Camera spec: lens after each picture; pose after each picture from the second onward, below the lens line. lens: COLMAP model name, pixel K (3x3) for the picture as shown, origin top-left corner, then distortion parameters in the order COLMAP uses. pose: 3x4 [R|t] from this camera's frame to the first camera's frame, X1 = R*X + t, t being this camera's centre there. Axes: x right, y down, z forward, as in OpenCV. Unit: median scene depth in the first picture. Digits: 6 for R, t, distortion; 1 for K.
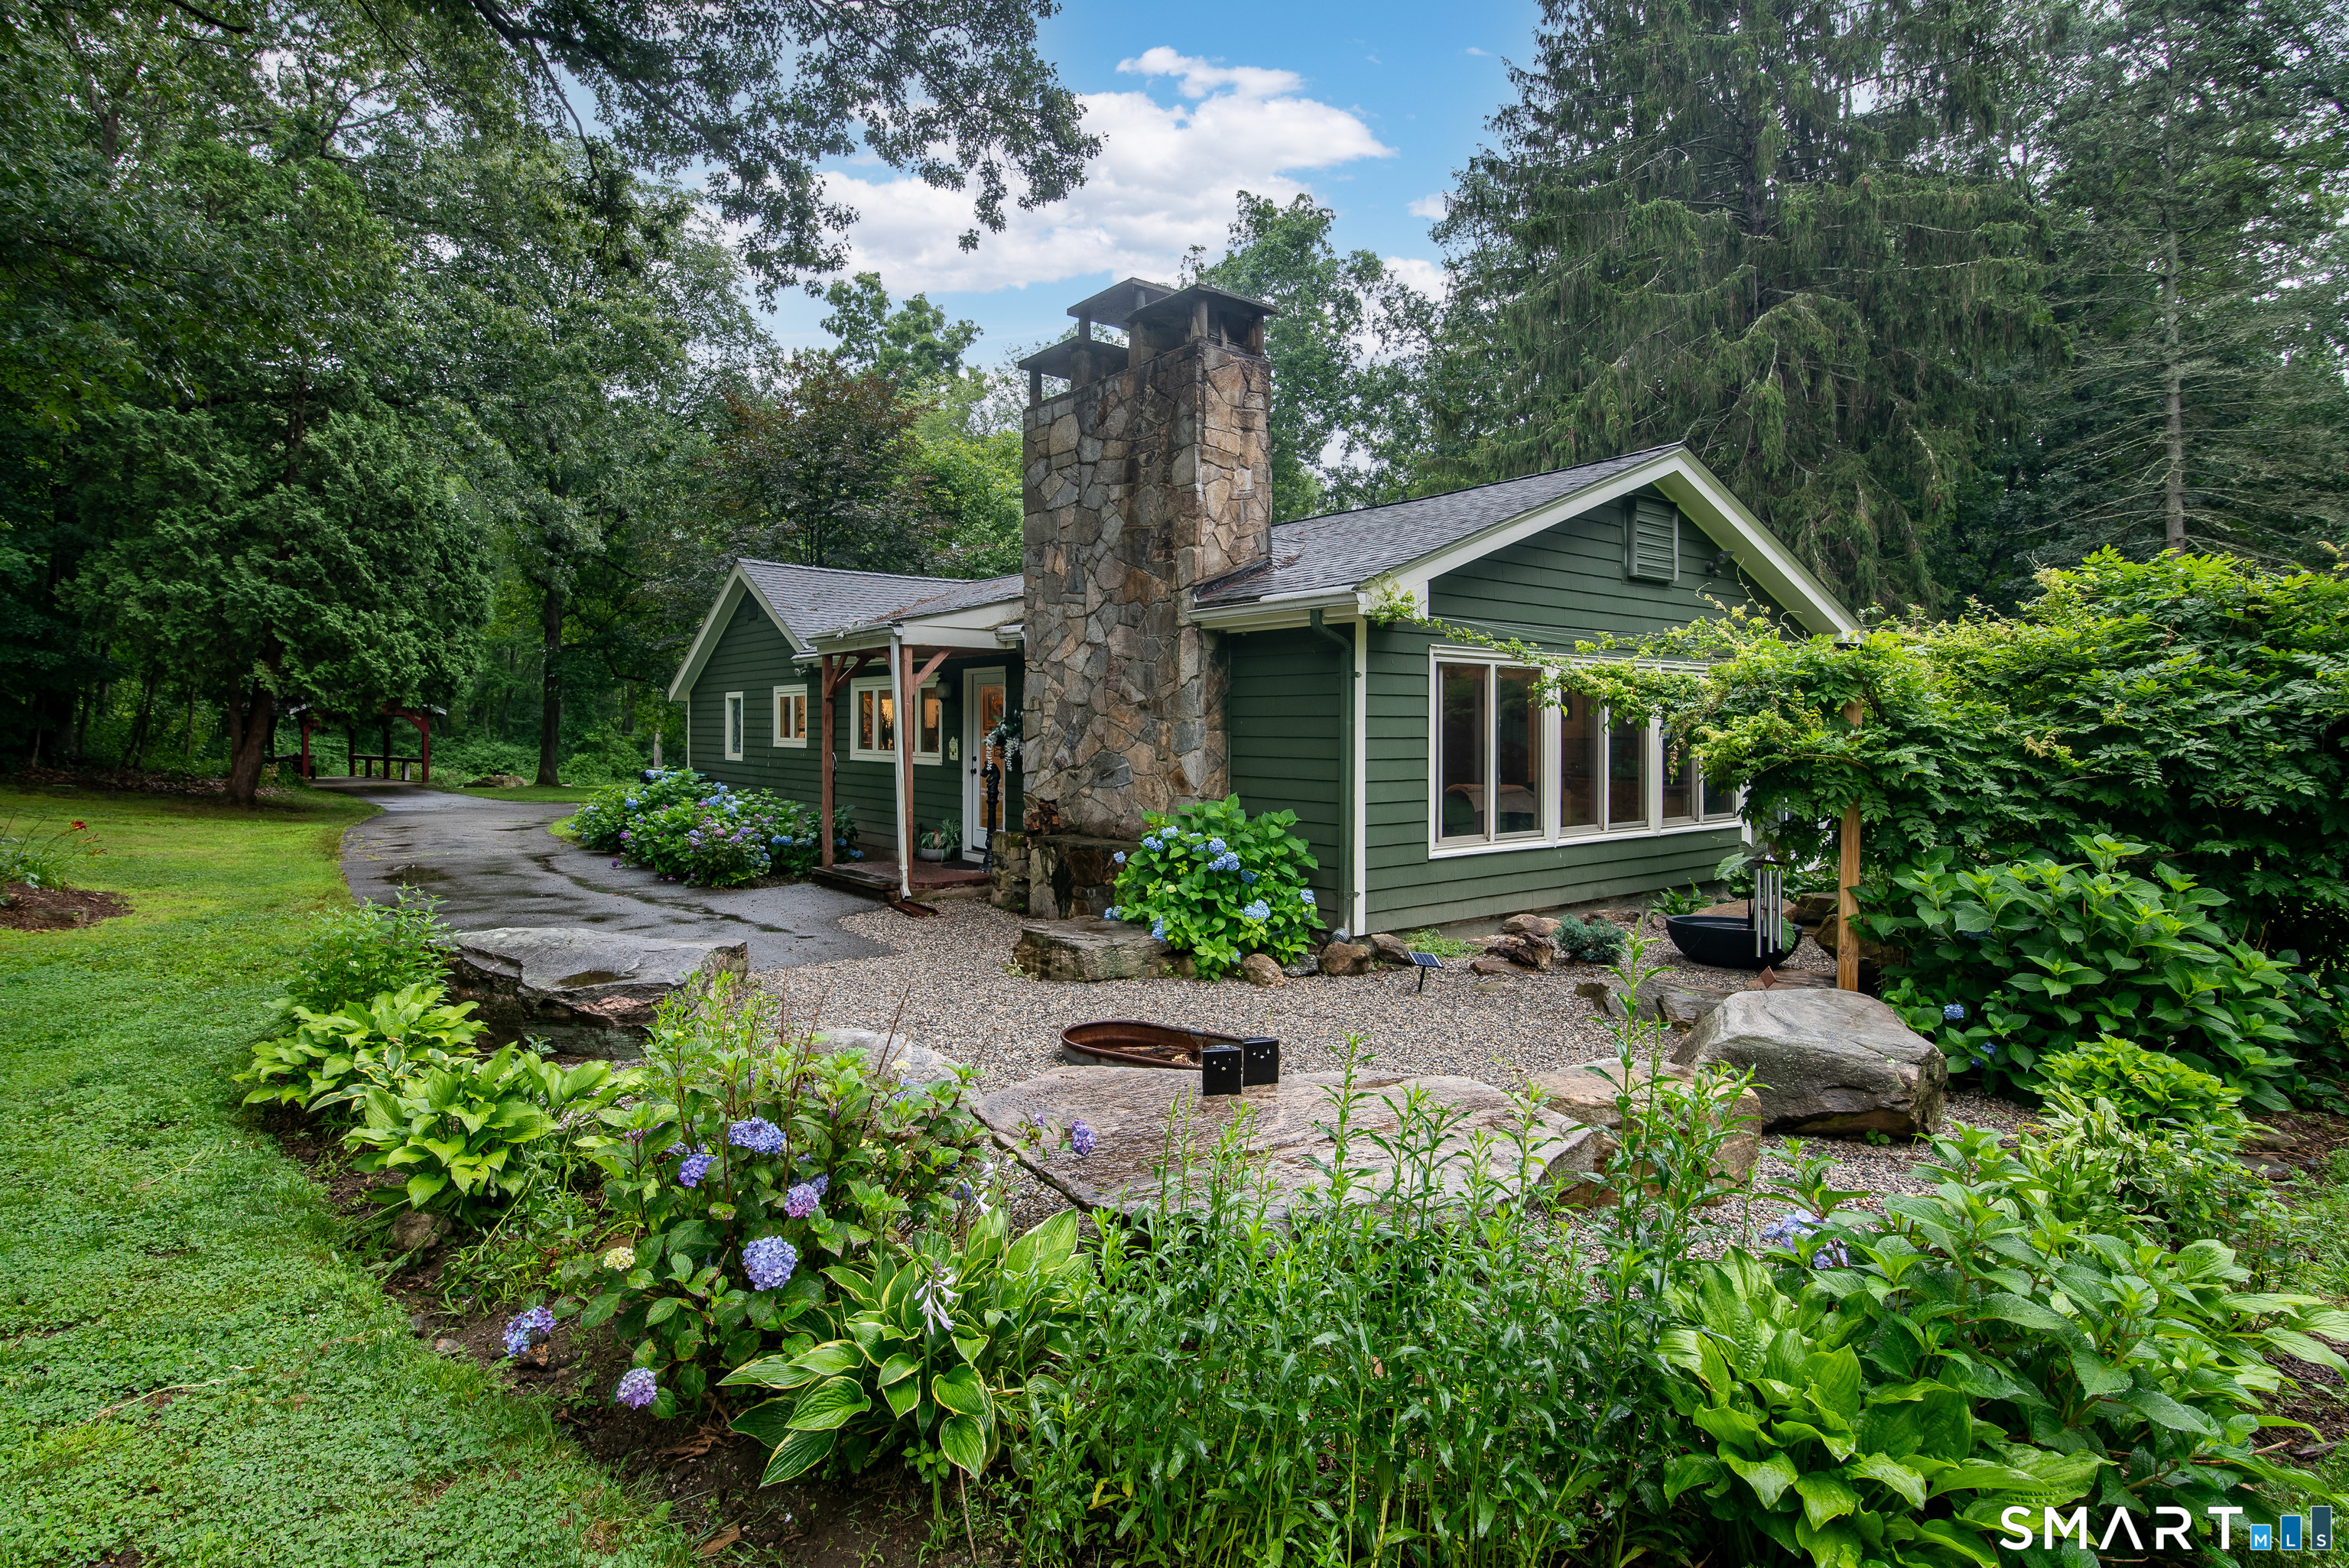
lens RADIAL K [[1273.4, 0, 1152.5], [0, 1273.4, 739.5], [0, 0, 1]] dist [-0.019881, -0.003374]
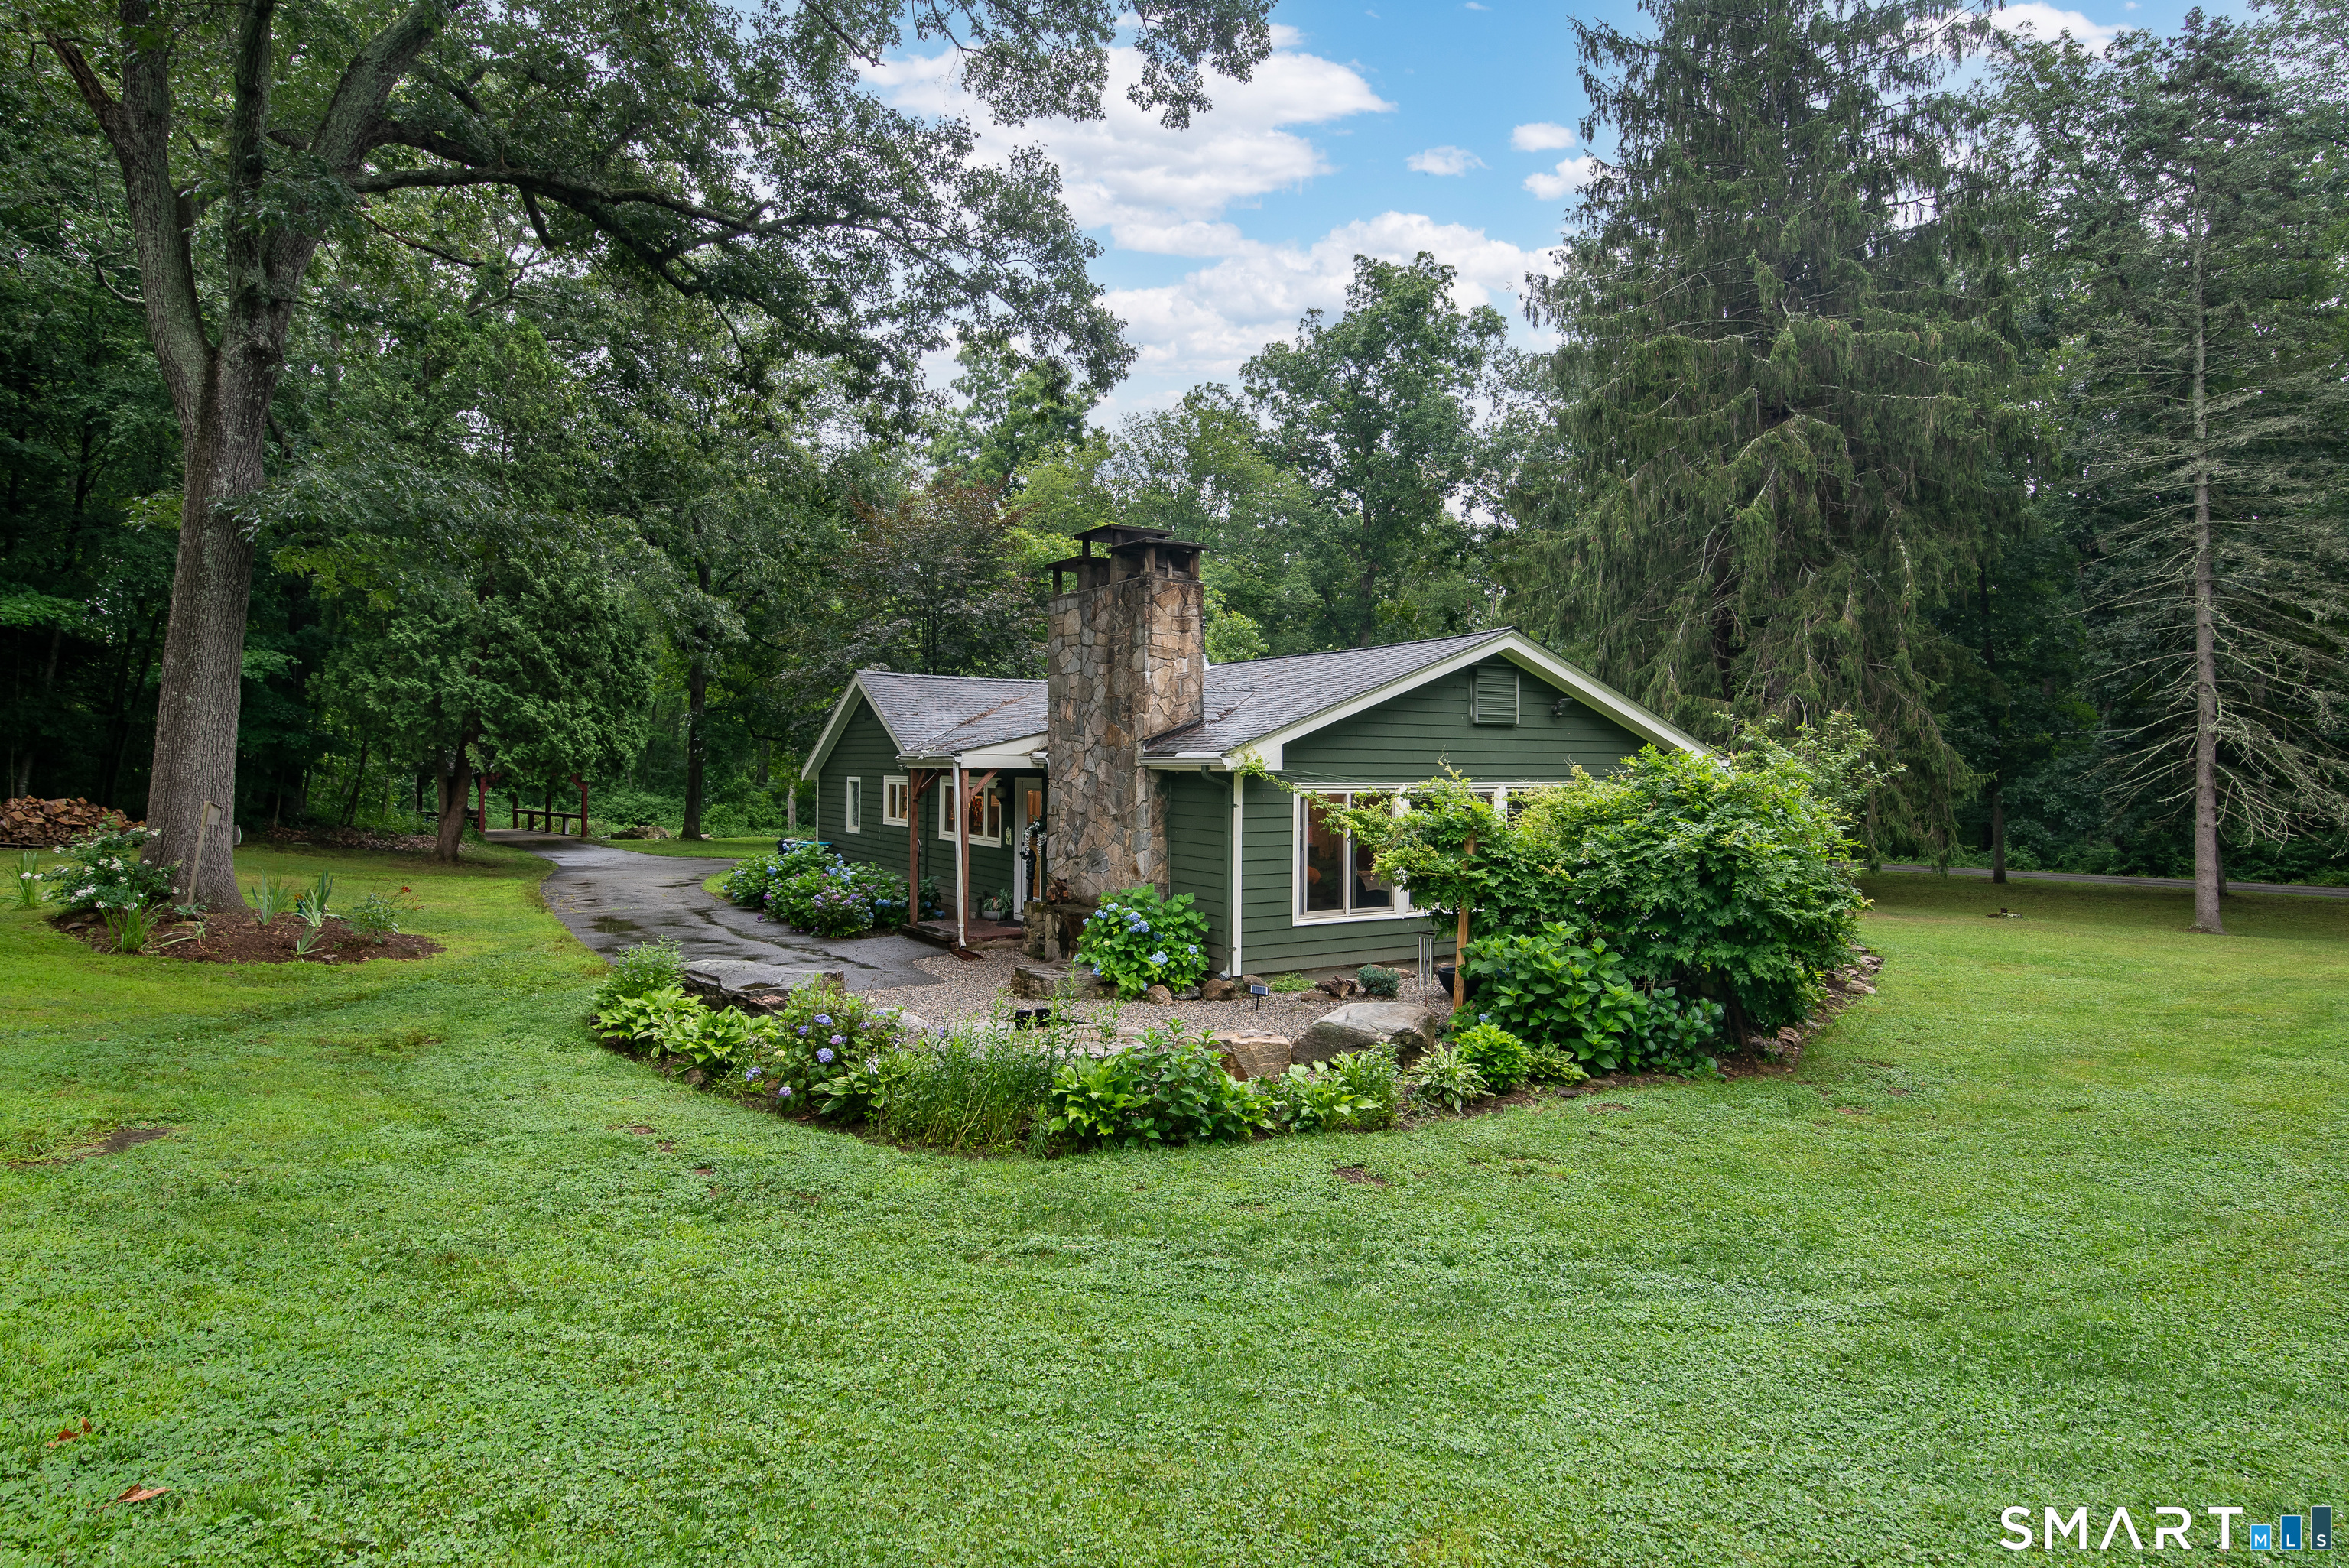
lens RADIAL K [[1287.0, 0, 1179.3], [0, 1287.0, 784.7], [0, 0, 1]] dist [-0.018795, 0.001646]
pose [[0.996874, 0.005379, -0.078826, 0.101702], [-0.005822, 0.999968, -0.005397, -0.031975], [0.078794, 0.005839, 0.996874, -0.262461]]
